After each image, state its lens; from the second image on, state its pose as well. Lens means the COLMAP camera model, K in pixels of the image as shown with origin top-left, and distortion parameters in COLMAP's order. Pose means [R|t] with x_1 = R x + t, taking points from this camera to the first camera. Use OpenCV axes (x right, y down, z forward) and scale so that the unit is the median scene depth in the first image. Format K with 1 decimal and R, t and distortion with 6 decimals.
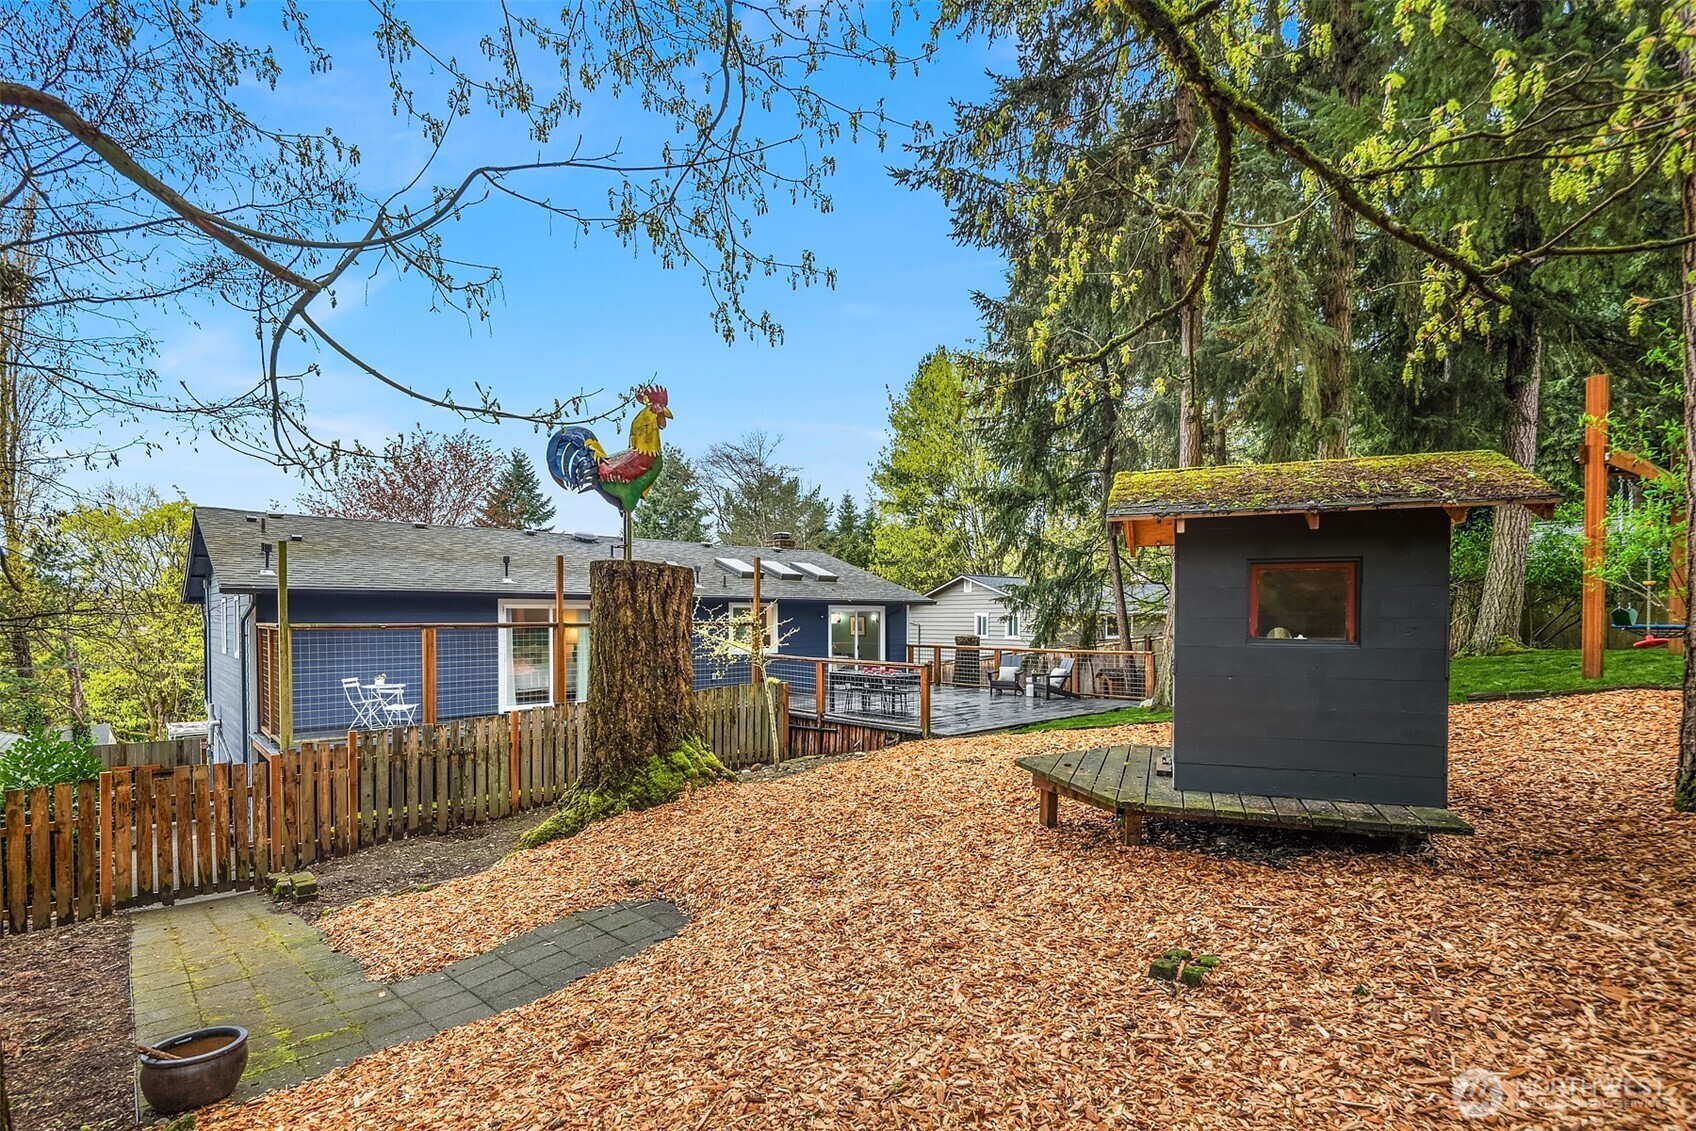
lens RADIAL K [[816.8, 0, 845.9], [0, 816.8, 615.7], [0, 0, 1]] dist [0.001099, -0.000715]
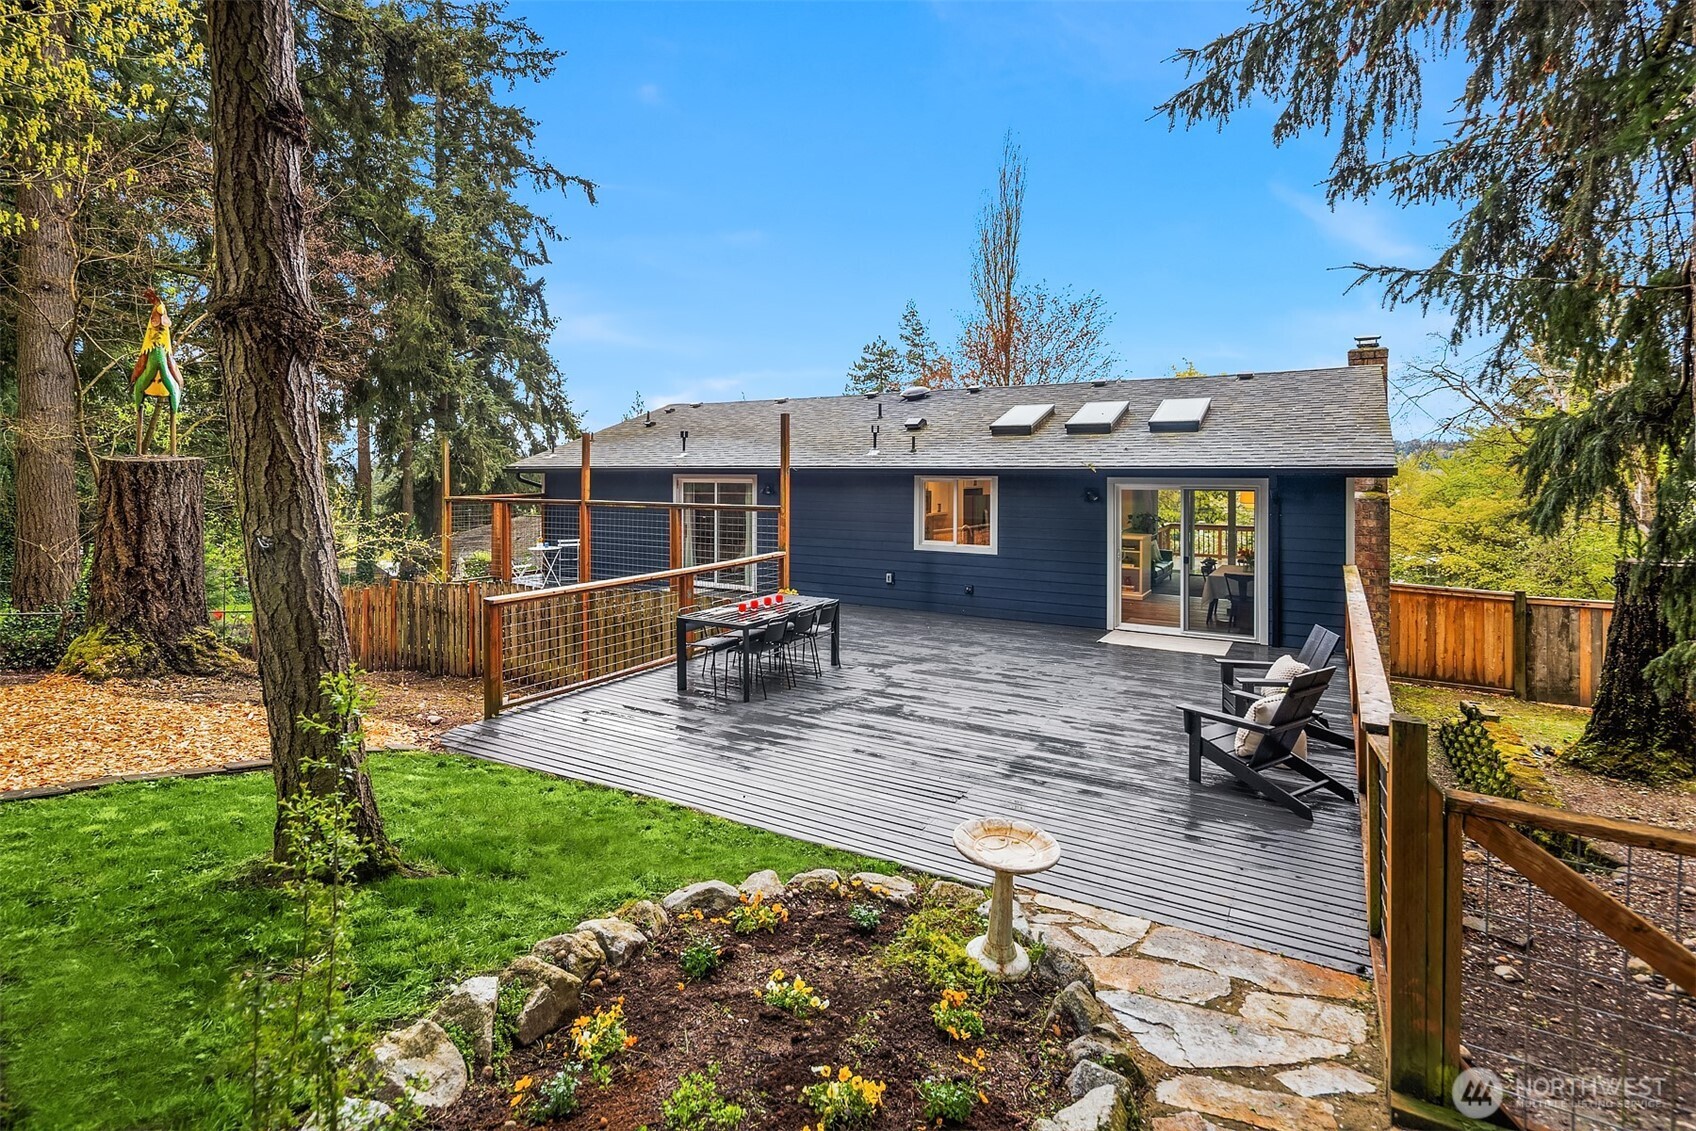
lens RADIAL K [[814.3, 0, 845.5], [0, 814.3, 473.5], [0, 0, 1]] dist [-0.000029, -0.000055]
pose [[0.287551, 0.005560, -0.957749, 0.601675], [0.002597, 0.999975, 0.006584, -0.026473], [0.957762, -0.004381, 0.287529, 0.904168]]
